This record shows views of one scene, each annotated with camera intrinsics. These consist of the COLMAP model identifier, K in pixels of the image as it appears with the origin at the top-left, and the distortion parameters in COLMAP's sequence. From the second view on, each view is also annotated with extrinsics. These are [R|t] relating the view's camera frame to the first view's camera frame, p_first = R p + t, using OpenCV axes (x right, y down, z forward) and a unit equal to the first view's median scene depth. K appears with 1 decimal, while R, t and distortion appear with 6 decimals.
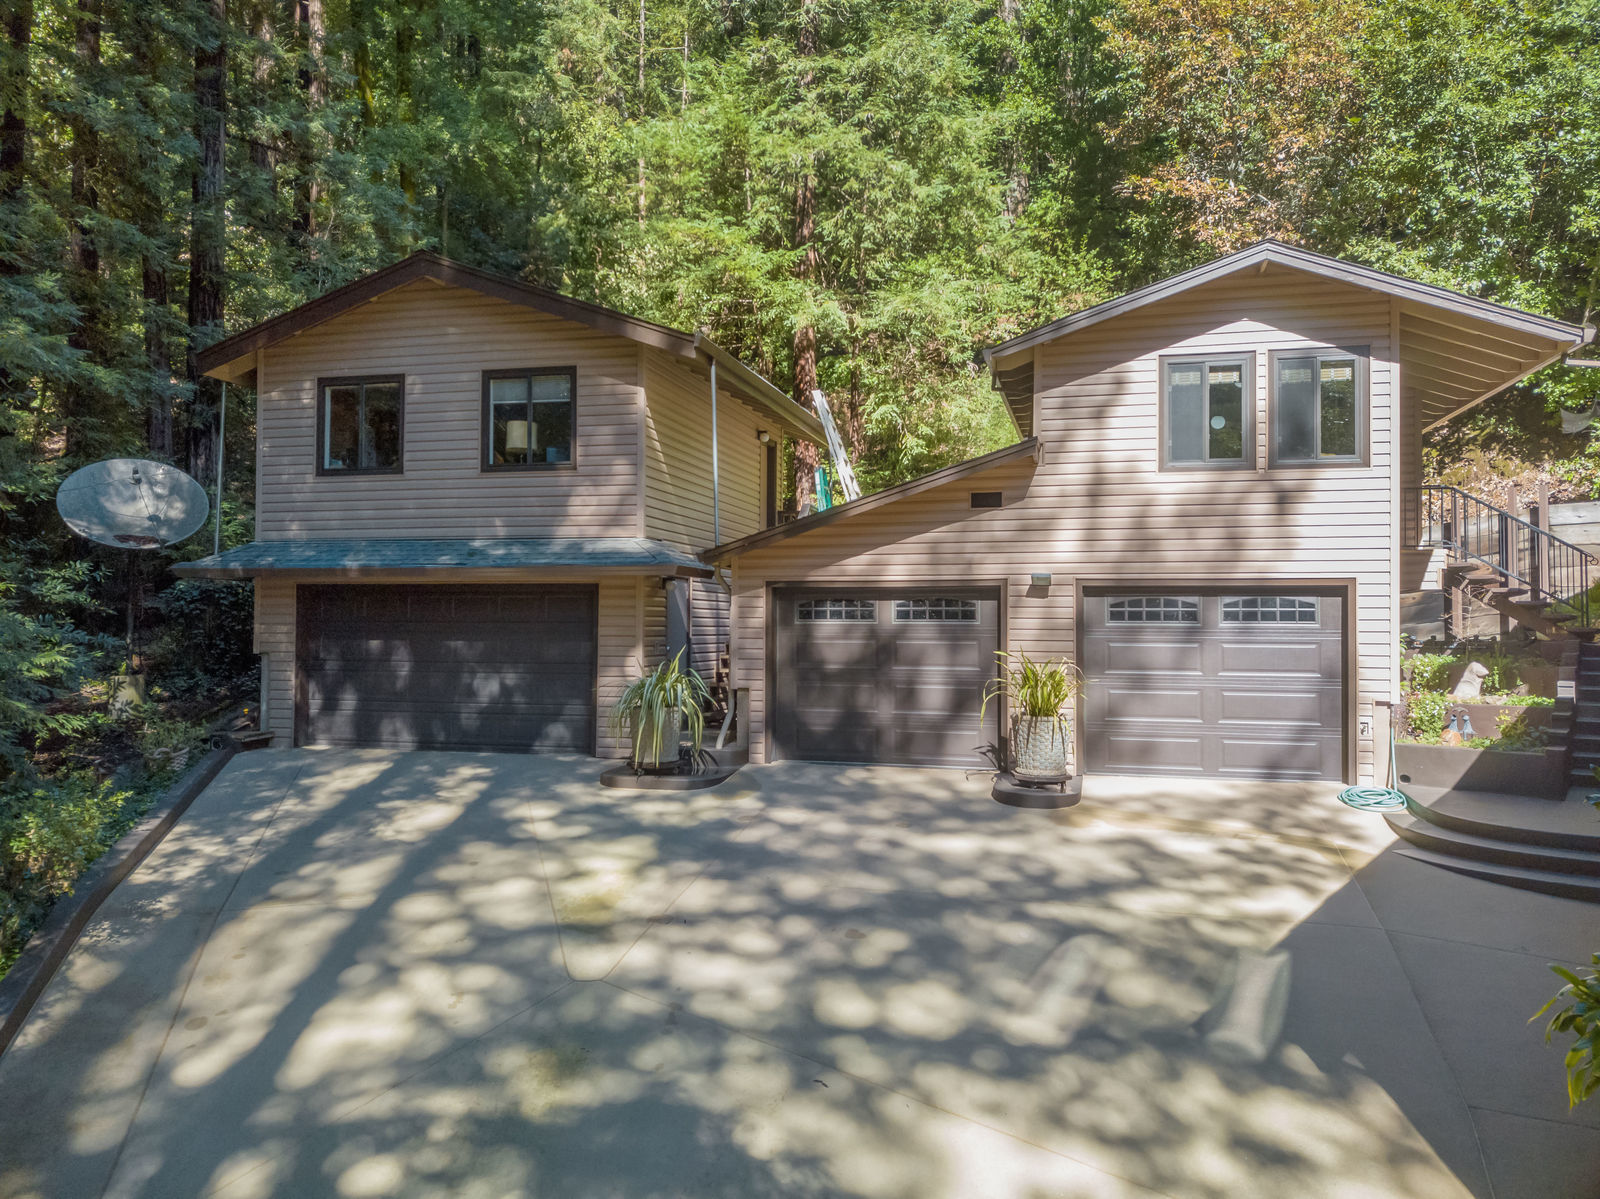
lens RADIAL K [[1344.0, 0, 792.3], [0, 1344.0, 593.0], [0, 0, 1]] dist [0.045029, -0.004062]
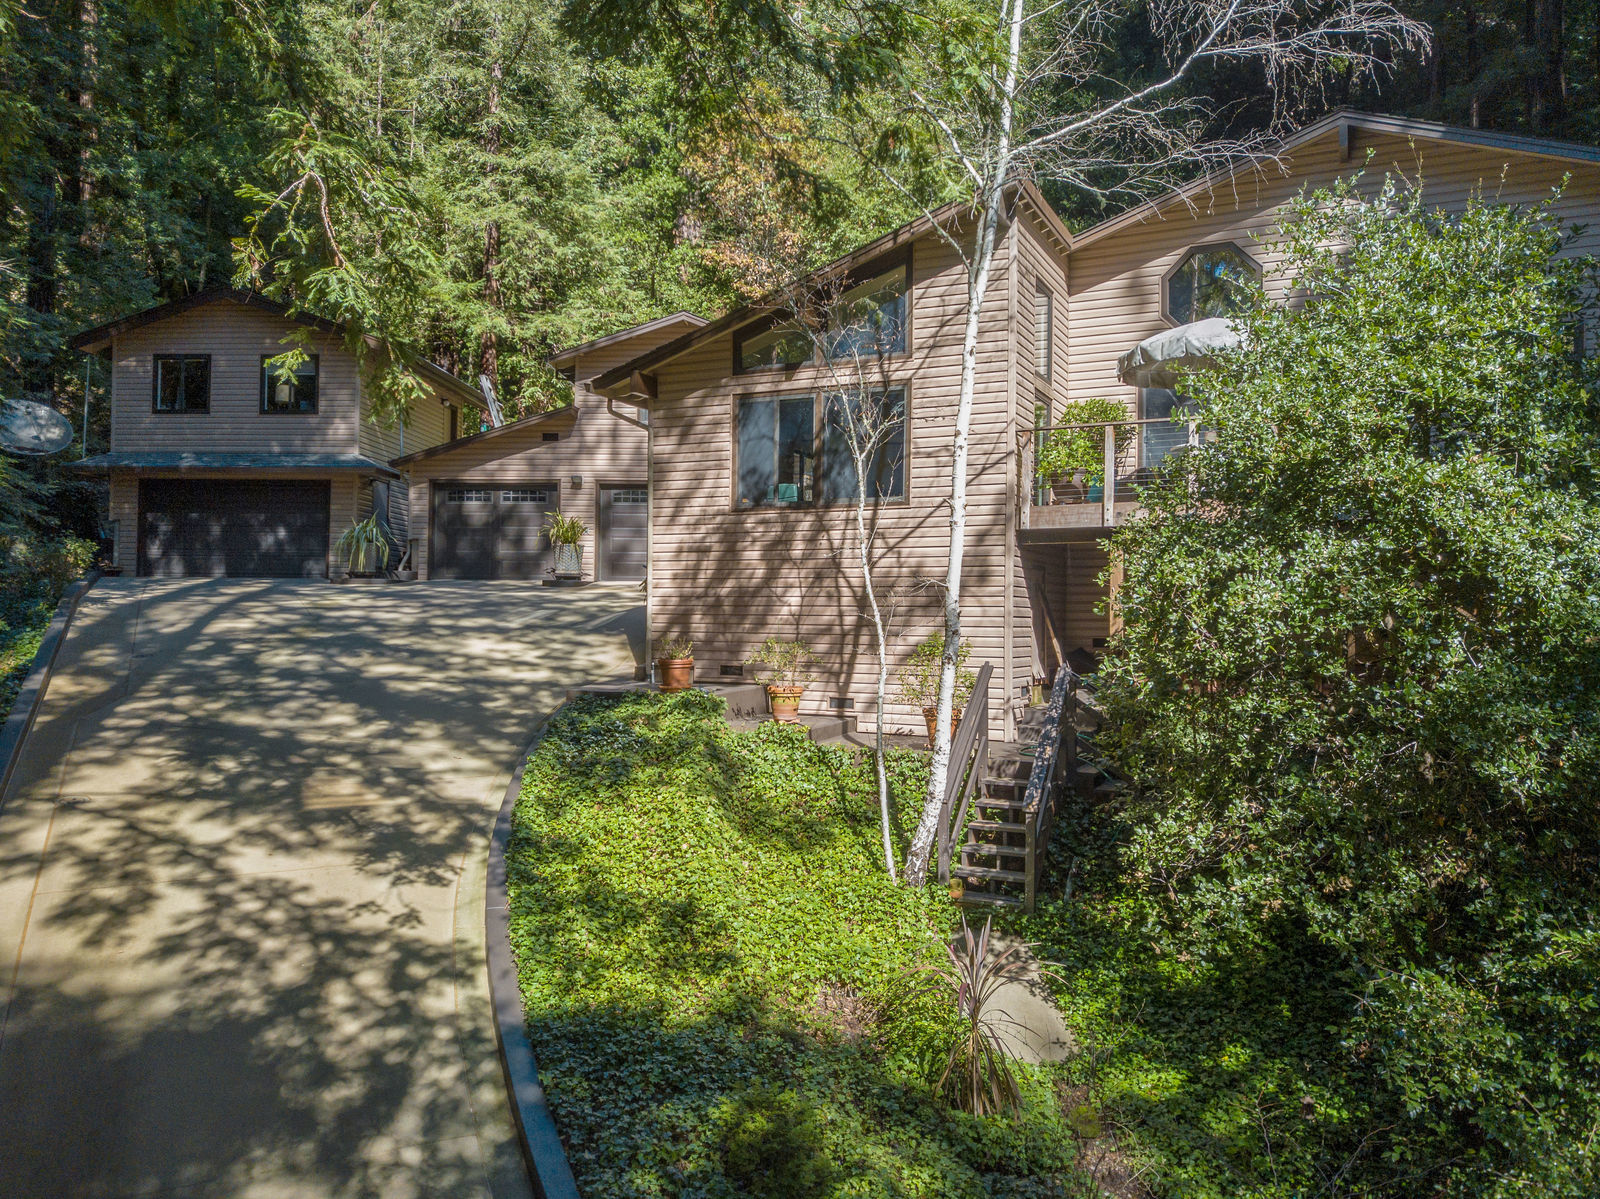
lens RADIAL K [[1199.1, 0, 813.6], [0, 1199.1, 569.5], [0, 0, 1]] dist [0.033181, -0.034132]
pose [[0.972926, 0.002827, 0.231098, 0.083701], [-0.003930, 0.999983, 0.004313, 0.087705], [-0.231082, -0.005104, 0.972921, -0.576974]]
